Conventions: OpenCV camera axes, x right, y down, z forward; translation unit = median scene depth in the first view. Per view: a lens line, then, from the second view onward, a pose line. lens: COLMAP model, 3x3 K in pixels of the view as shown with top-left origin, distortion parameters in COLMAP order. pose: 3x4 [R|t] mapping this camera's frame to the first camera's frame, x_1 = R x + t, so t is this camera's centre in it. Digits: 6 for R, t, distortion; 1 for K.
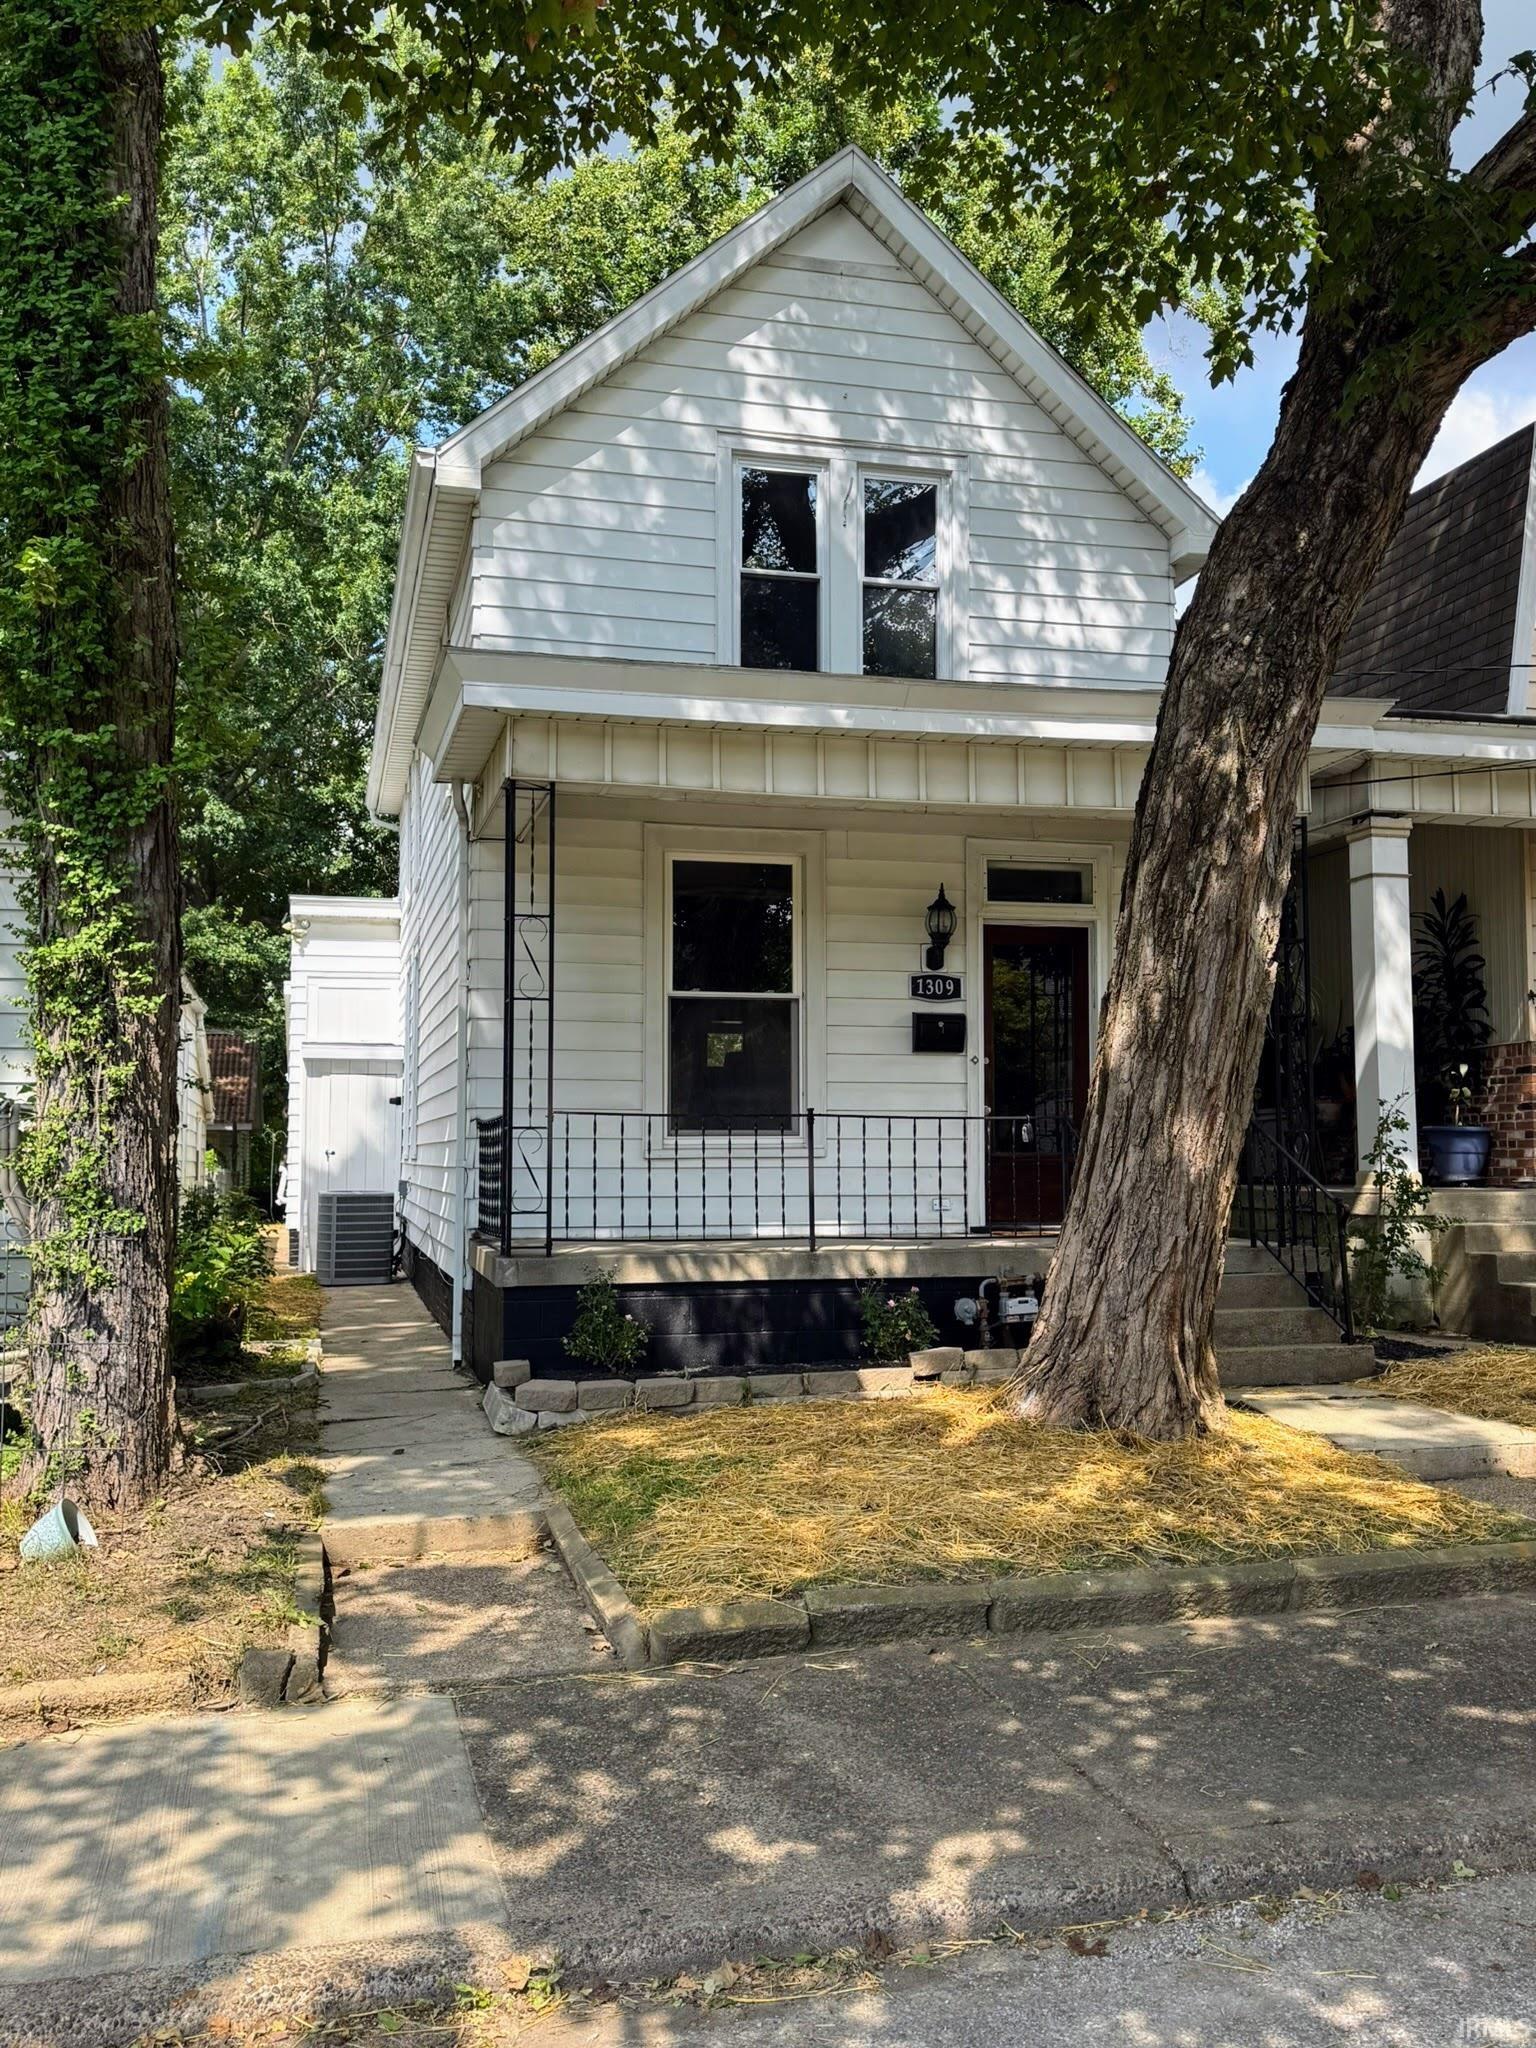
lens RADIAL K [[1769.2, 0, 769.7], [0, 1769.2, 1018.7], [0, 0, 1]] dist [0.038114, -0.006283]
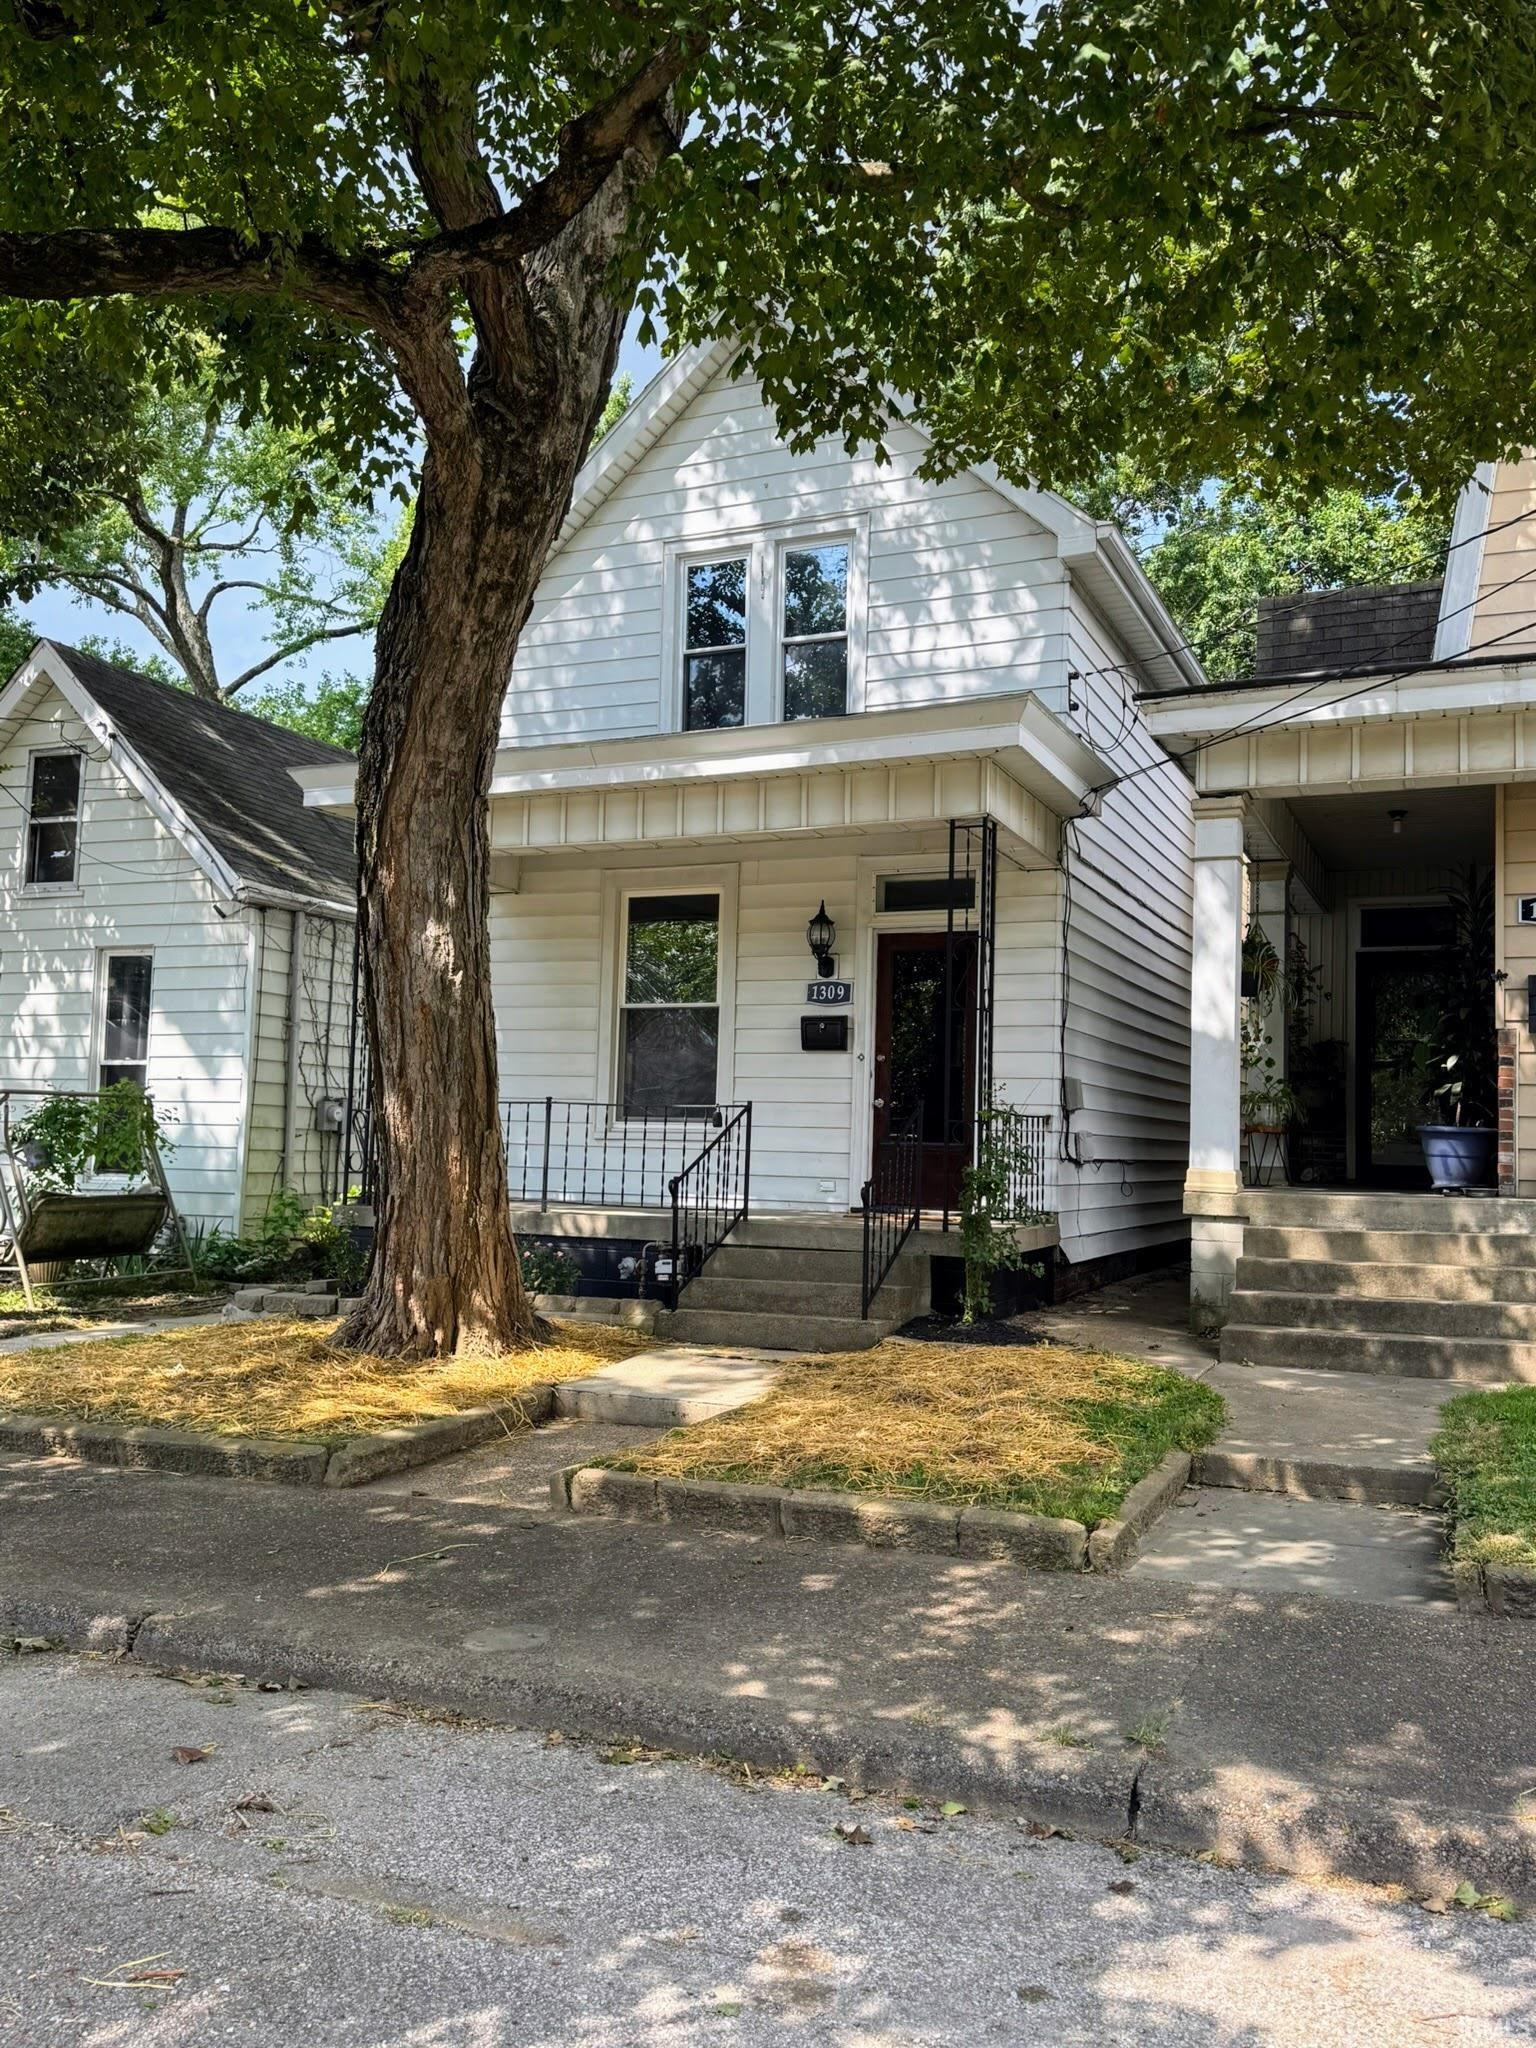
lens RADIAL K [[1627.6, 0, 768.5], [0, 1627.6, 1030.7], [0, 0, 1]] dist [0.015923, 0.004970]
pose [[0.779241, -0.021342, -0.626361, 0.710371], [0.021146, 0.999746, -0.007757, 0.013481], [0.626368, -0.007200, 0.779495, 0.172293]]
